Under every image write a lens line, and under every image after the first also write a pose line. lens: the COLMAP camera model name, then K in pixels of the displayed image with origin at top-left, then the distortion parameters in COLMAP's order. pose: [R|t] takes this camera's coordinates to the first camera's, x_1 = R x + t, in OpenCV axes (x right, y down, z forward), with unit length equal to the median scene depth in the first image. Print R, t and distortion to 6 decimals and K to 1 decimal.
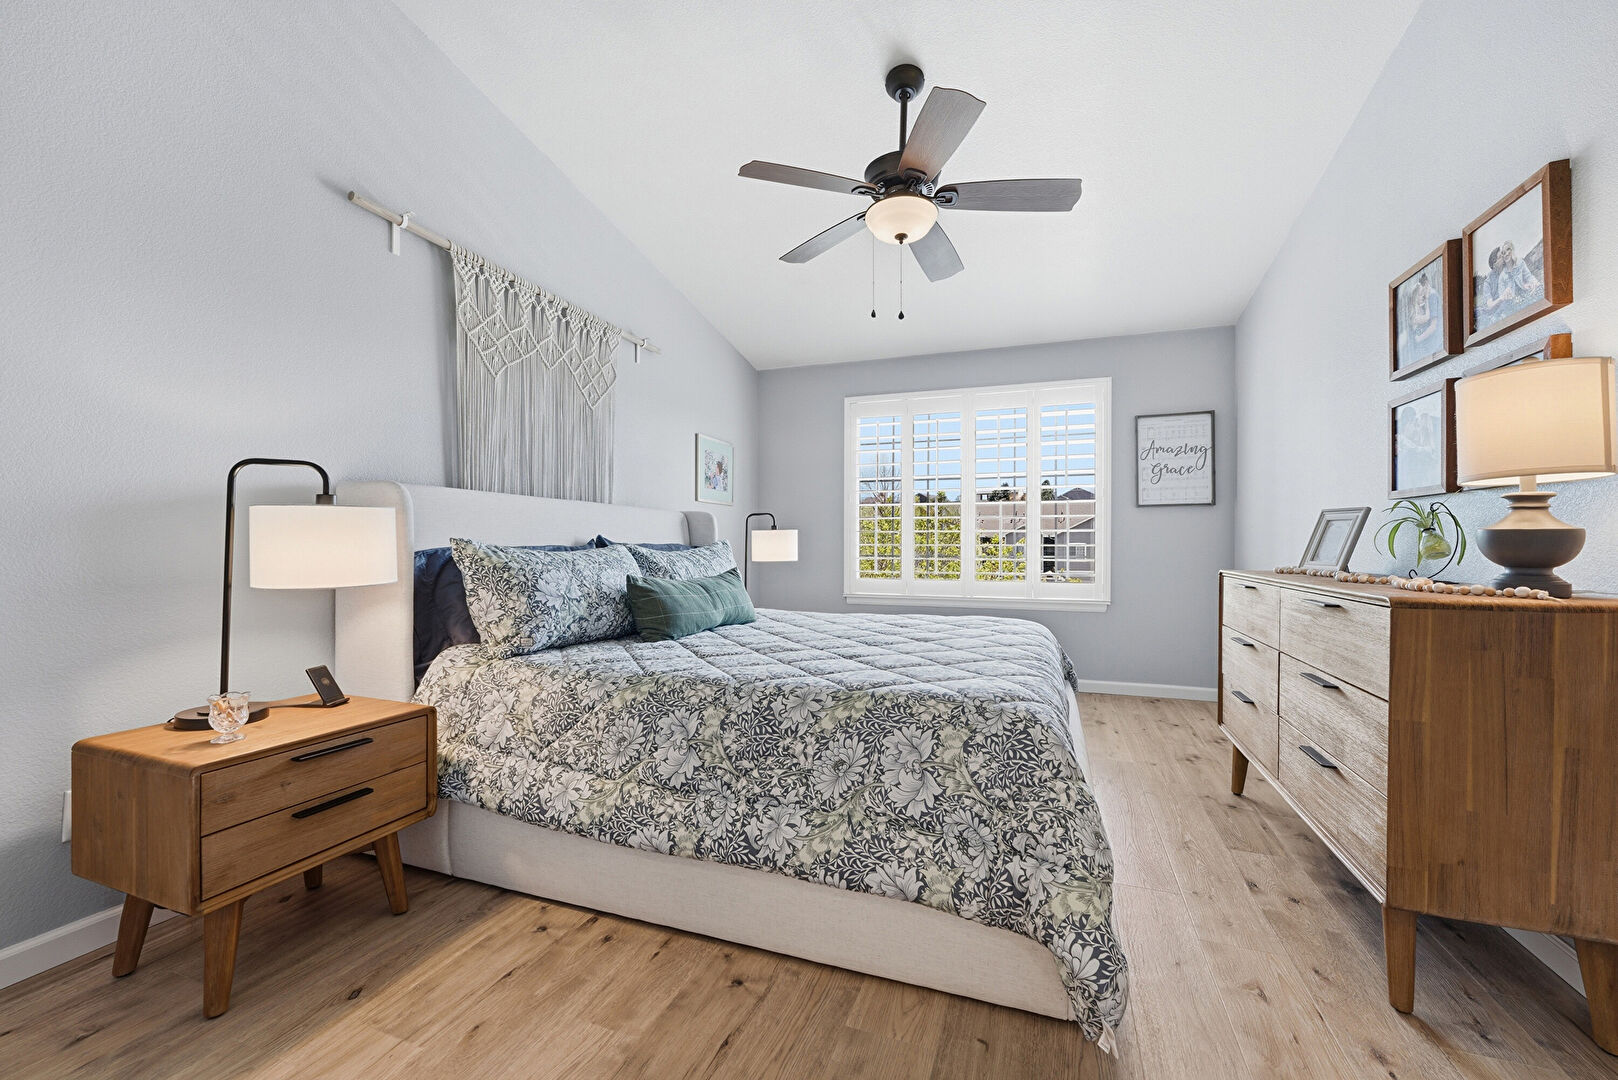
lens RADIAL K [[648.0, 0, 810.5], [0, 648.0, 547.5], [0, 0, 1]] dist [-0.001622, -0.000013]
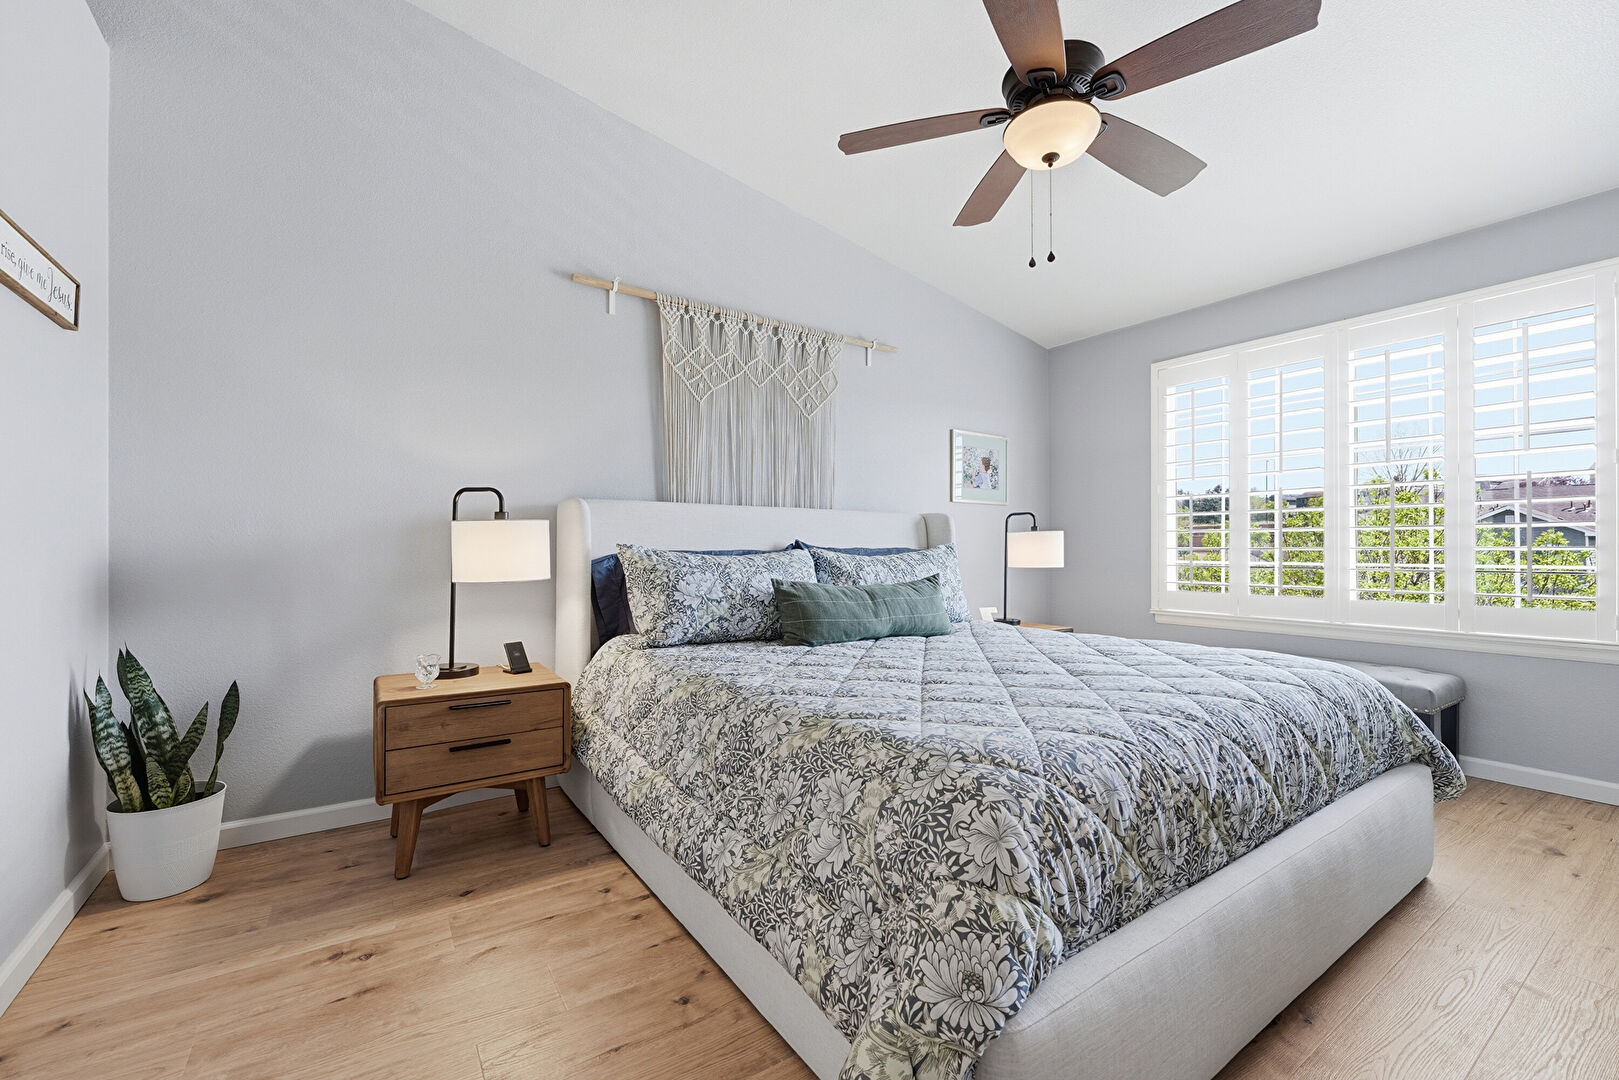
lens RADIAL K [[666.5, 0, 806.3], [0, 666.5, 546.8], [0, 0, 1]] dist [-0.001788, -0.000231]
pose [[0.812752, -0.005160, -0.582587, 0.564308], [0.000715, 0.999969, -0.007858, 0.000627], [0.582609, 0.005970, 0.812731, 0.266023]]
